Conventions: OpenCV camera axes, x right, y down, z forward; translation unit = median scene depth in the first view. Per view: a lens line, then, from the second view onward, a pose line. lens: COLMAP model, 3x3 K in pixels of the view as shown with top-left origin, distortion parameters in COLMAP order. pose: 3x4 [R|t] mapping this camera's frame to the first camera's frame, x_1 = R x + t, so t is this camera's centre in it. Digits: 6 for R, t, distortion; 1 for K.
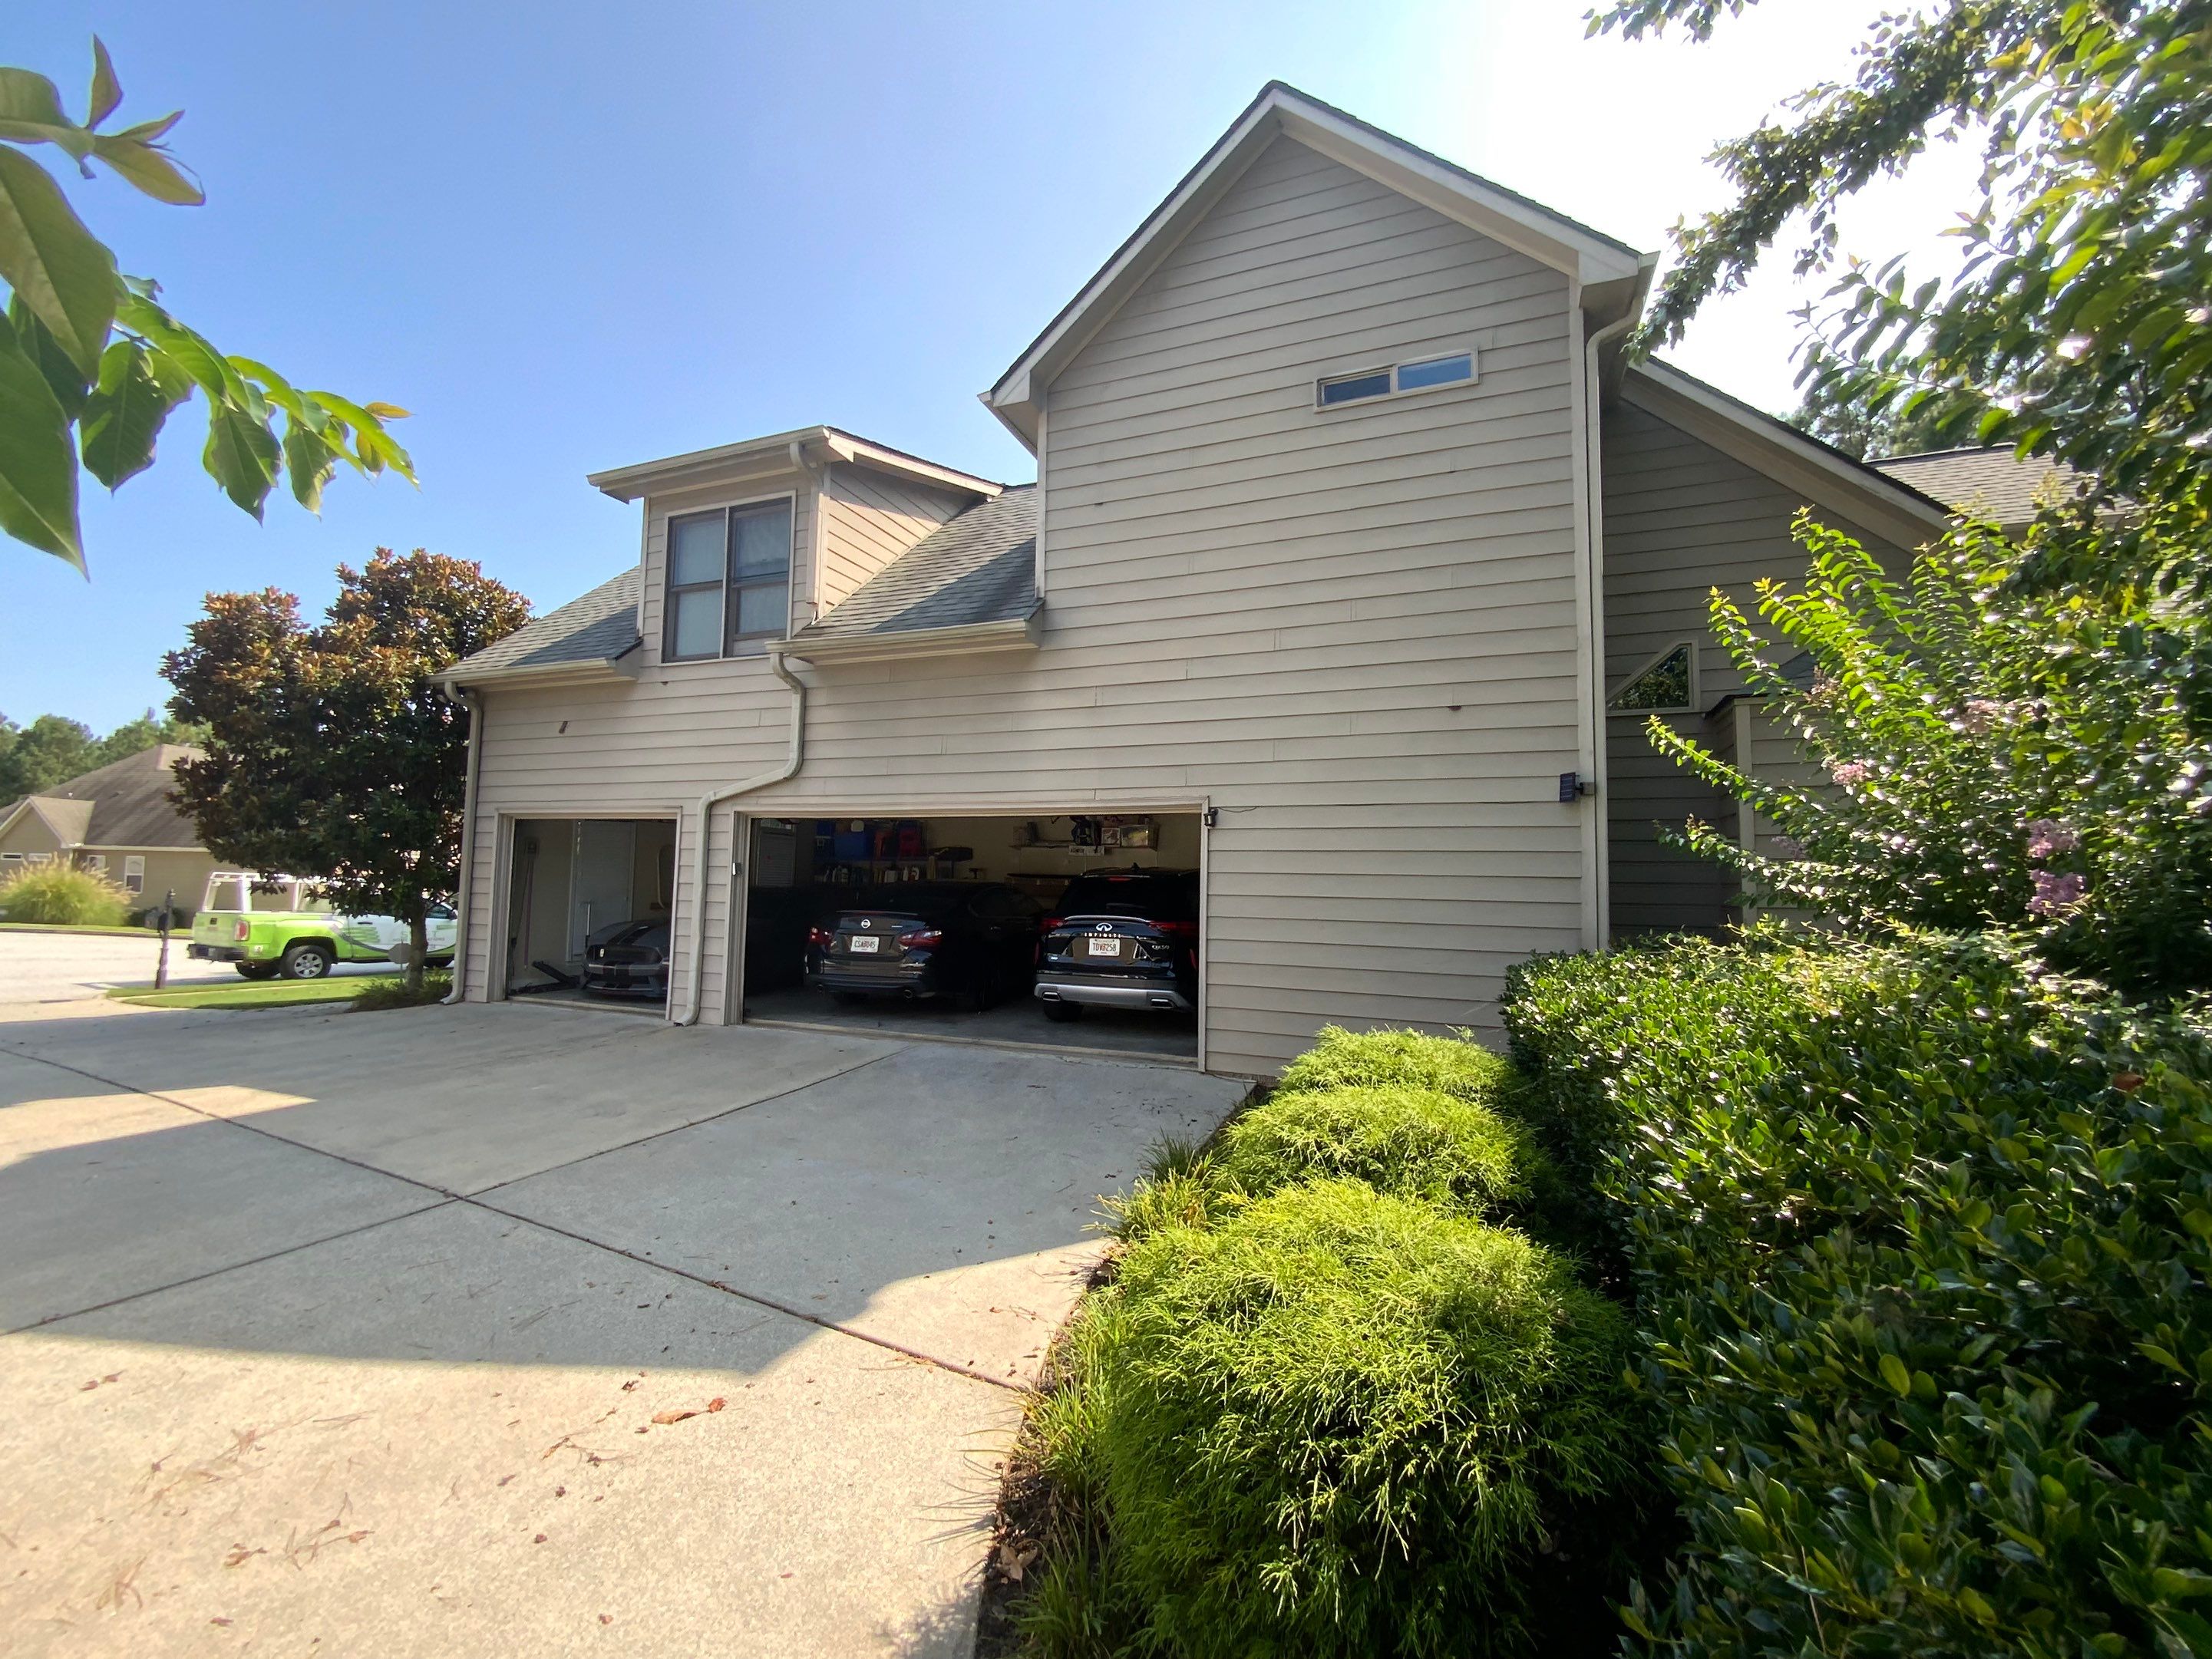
lens RADIAL K [[881.4, 0, 1105.3], [0, 881.4, 829.8], [0, 0, 1]] dist [-0.001569, 0.000677]
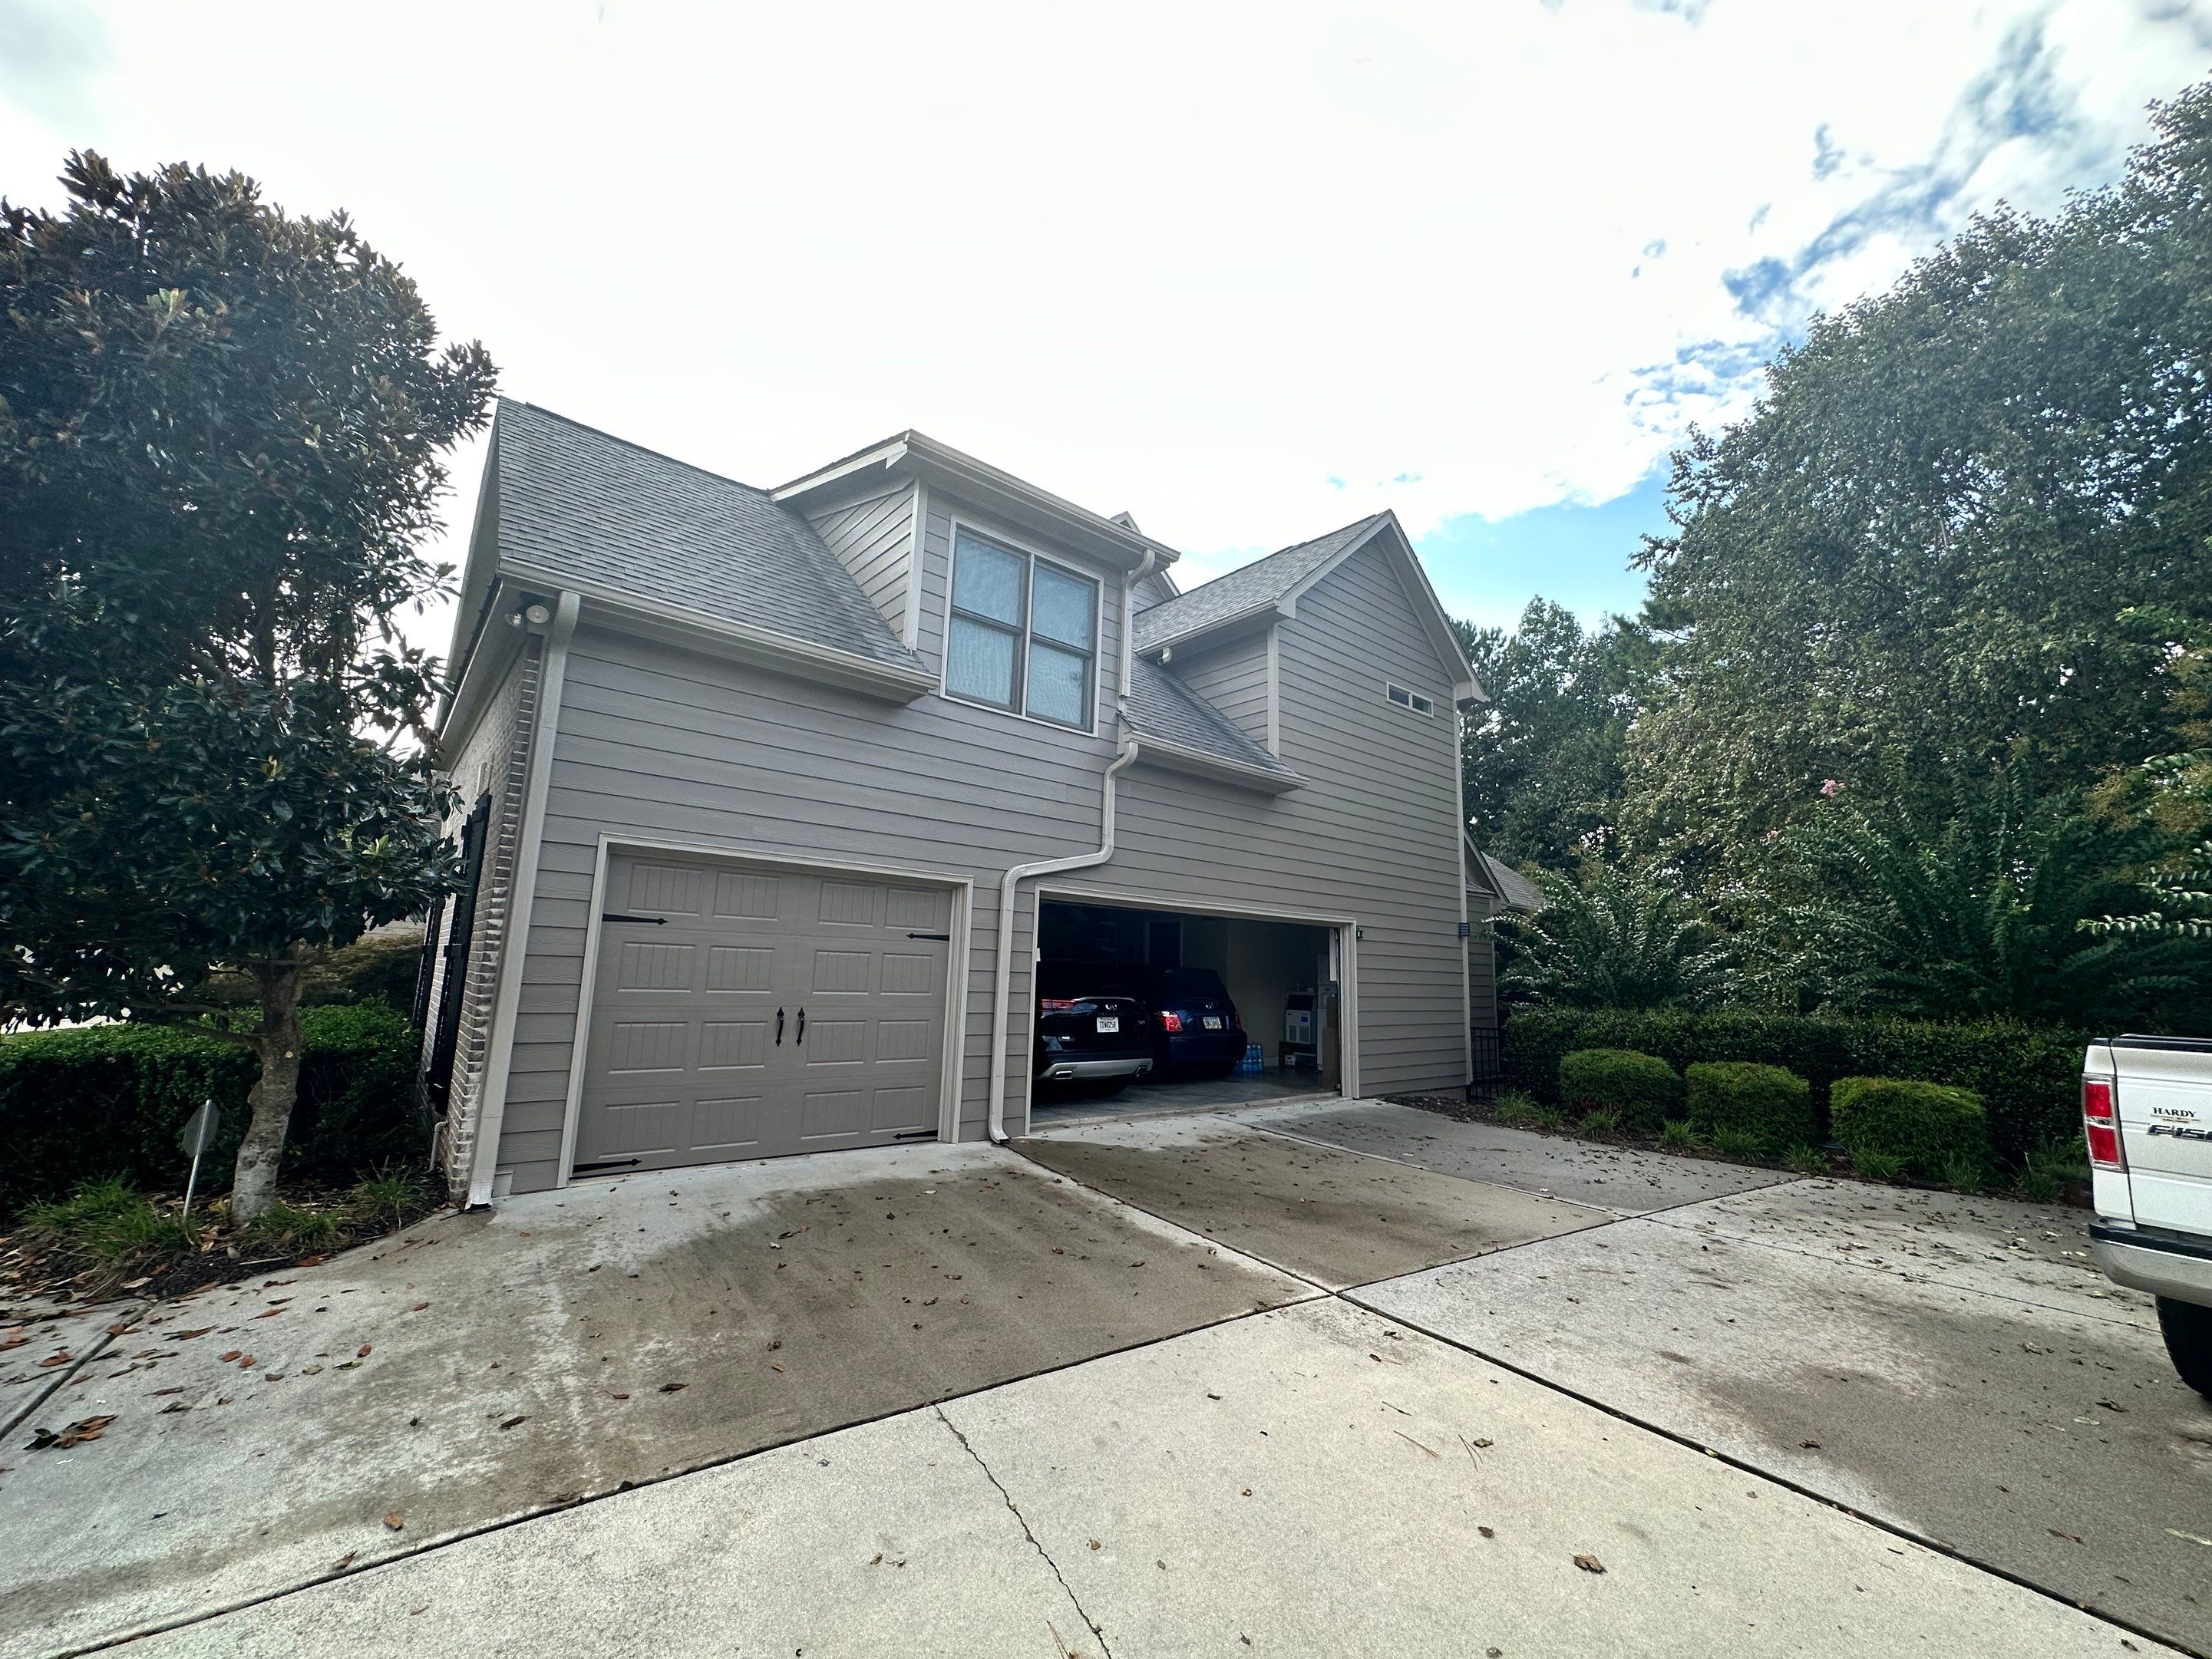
lens RADIAL K [[881.4, 0, 1105.3], [0, 881.4, 829.8], [0, 0, 1]] dist [-0.001569, 0.000677]
pose [[0.478980, 0.144930, 0.865779, -1.358376], [-0.076744, 0.989414, -0.123168, 0.029178], [-0.874465, -0.007449, 0.485032, 0.585887]]
